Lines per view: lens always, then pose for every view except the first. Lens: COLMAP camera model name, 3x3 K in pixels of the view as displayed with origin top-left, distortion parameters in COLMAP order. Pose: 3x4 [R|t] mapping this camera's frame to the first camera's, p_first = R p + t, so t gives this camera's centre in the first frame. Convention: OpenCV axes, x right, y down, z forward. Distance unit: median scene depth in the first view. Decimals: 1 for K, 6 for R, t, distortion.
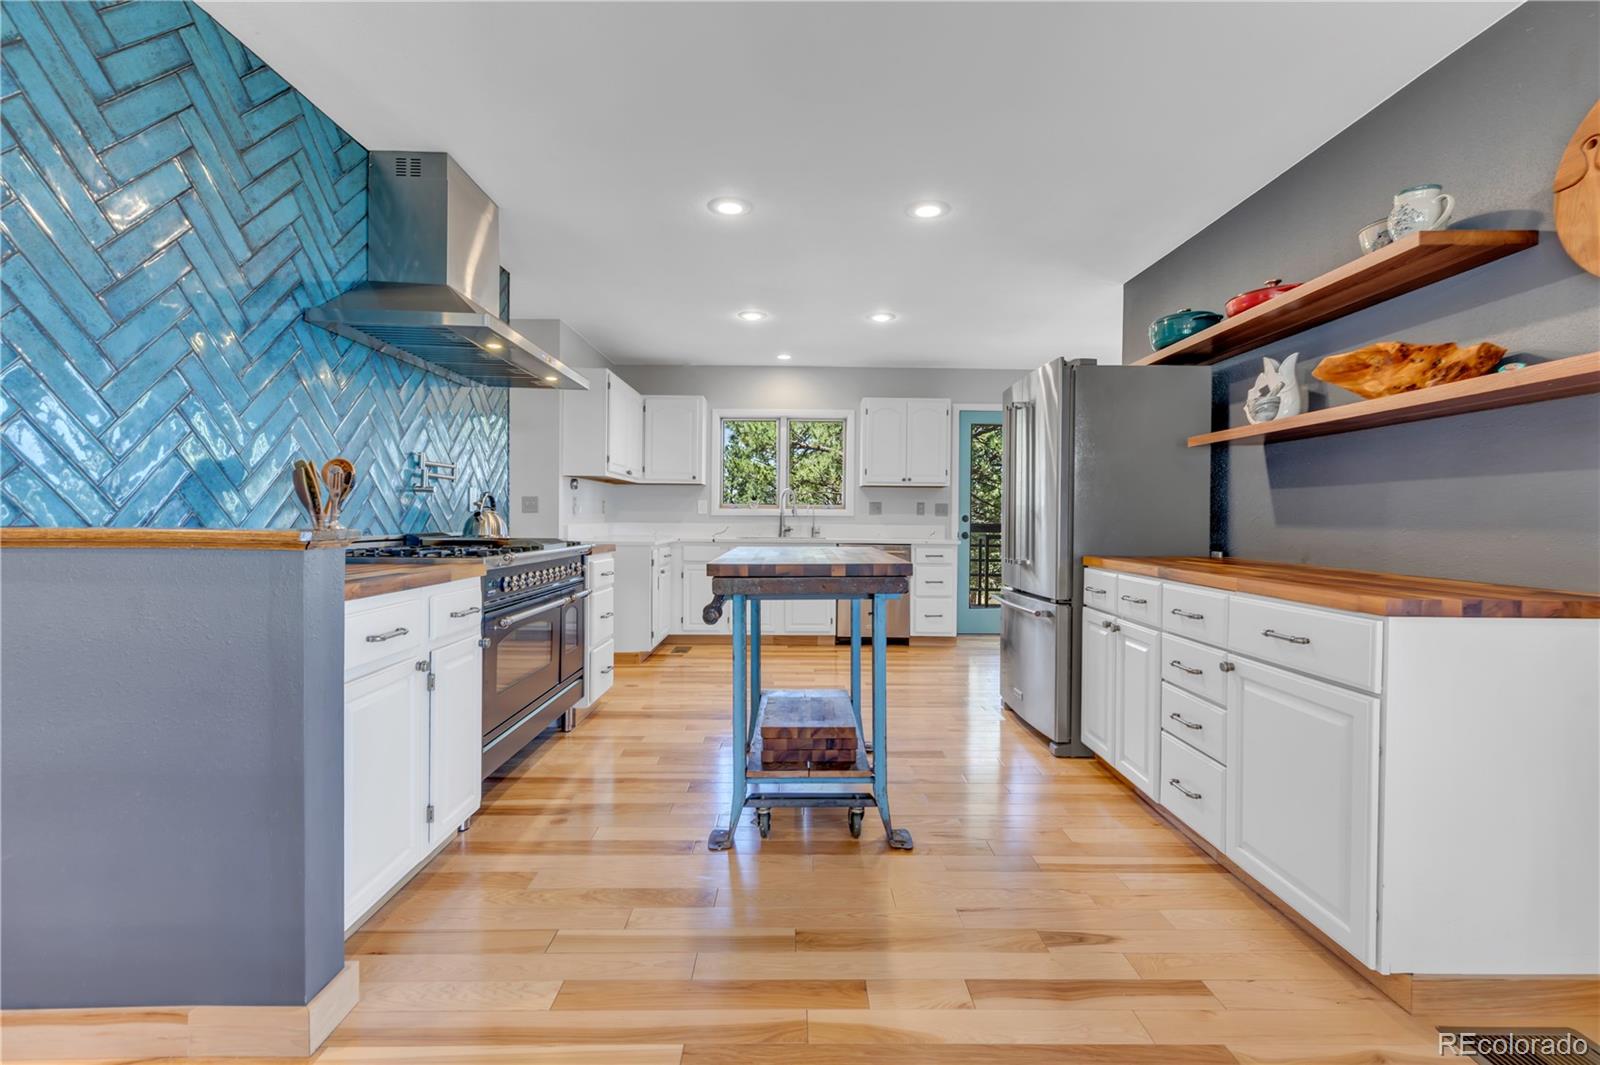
lens RADIAL K [[727.2, 0, 805.8], [0, 727.2, 533.2], [0, 0, 1]] dist [0.004322, 0.000632]
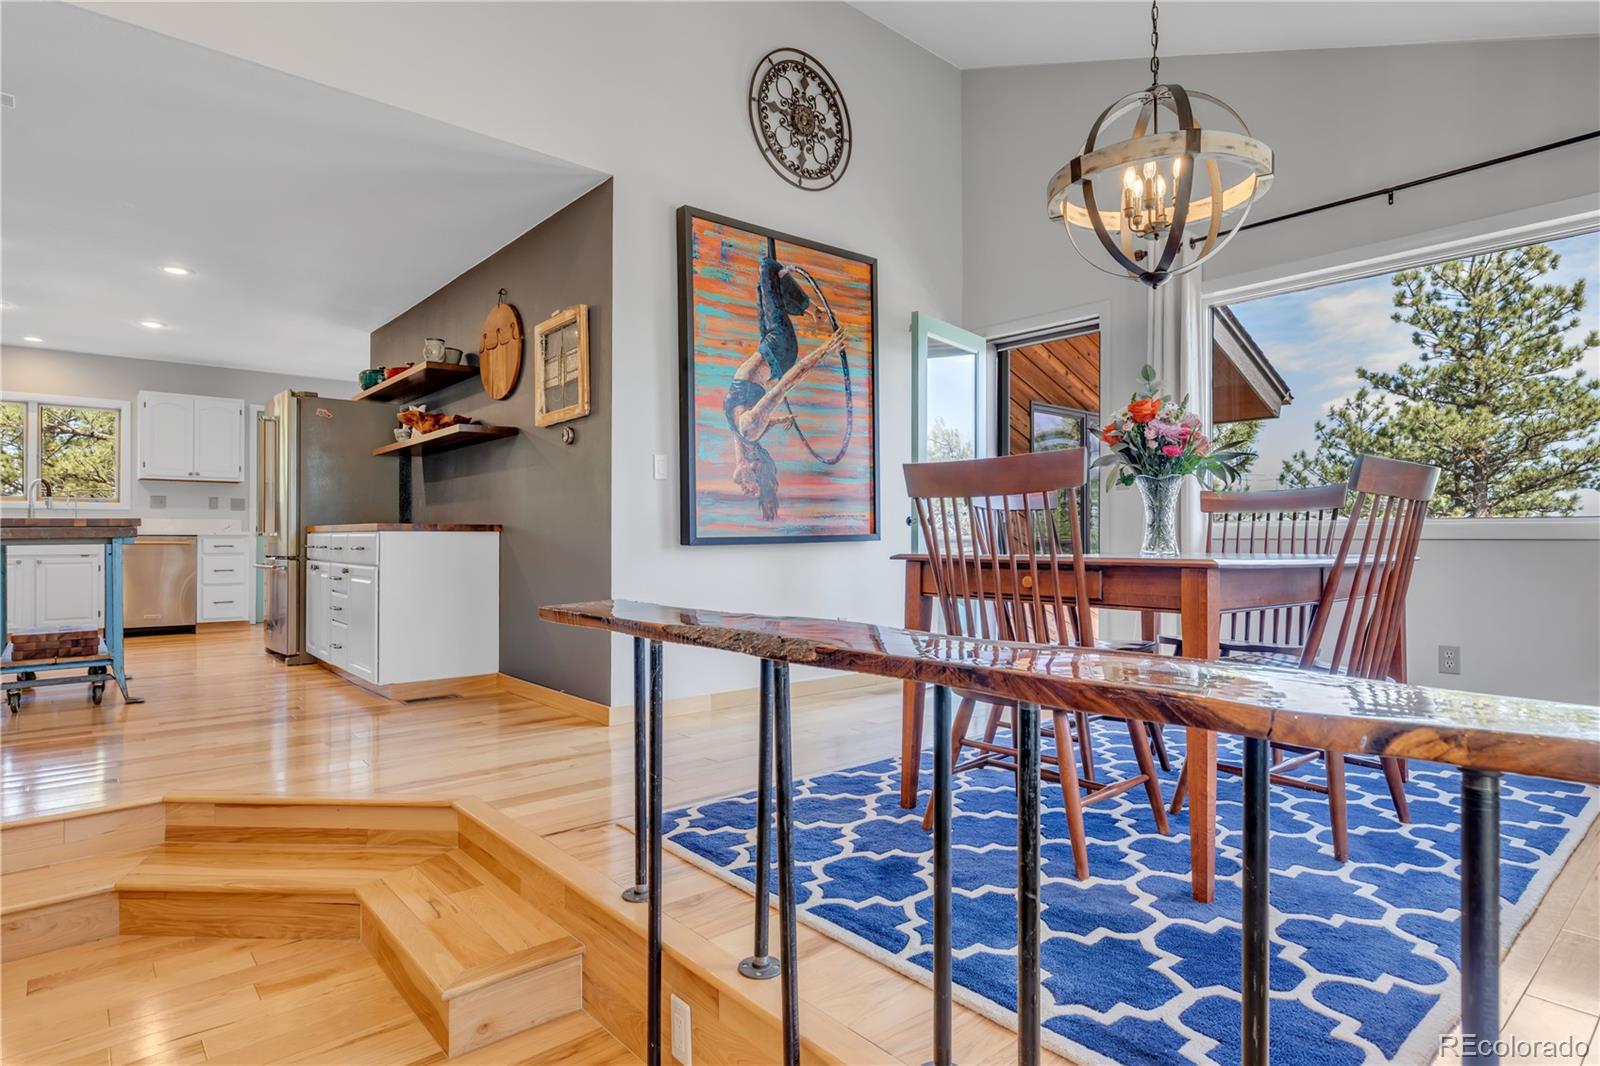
lens RADIAL K [[851.7, 0, 793.1], [0, 851.7, 525.5], [0, 0, 1]] dist [0.001643, 0.001810]
pose [[0.767230, -0.002694, 0.641367, 0.029978], [0.021912, 0.999518, -0.022014, 0.088340], [-0.640998, 0.030943, 0.766919, -0.924232]]
